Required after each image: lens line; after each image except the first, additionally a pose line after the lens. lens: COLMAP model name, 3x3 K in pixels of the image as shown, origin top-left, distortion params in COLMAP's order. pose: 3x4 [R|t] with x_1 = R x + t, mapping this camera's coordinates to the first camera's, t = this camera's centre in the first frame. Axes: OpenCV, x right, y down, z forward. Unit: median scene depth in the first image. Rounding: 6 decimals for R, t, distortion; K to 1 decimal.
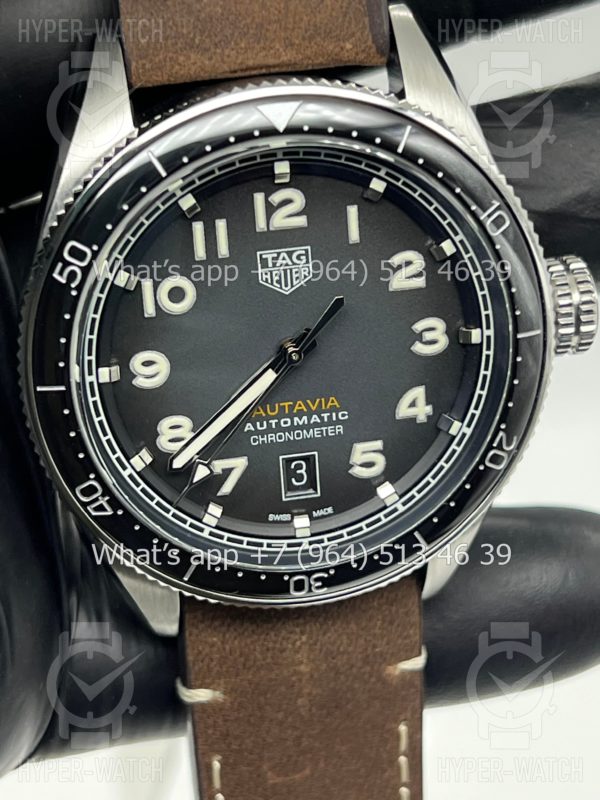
lens RADIAL K [[1925.9, 0, 304.2], [0, 1925.9, 377.9], [0, 0, 1]] dist [0.189654, 0.000000]
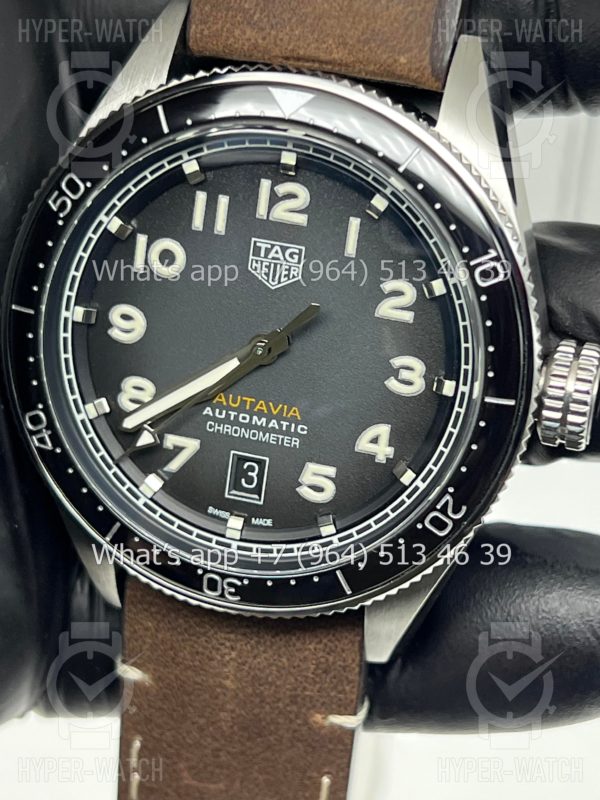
lens RADIAL K [[1925.9, 0, 290.5], [0, 1925.9, 385.8], [0, 0, 1]] dist [0.189654, 0.000000]
pose [[0.887530, 0.279791, -0.366070, 0.366295], [-0.307156, 0.951499, -0.017453, 0.017440], [0.343432, 0.127931, 0.930424, 0.097208]]
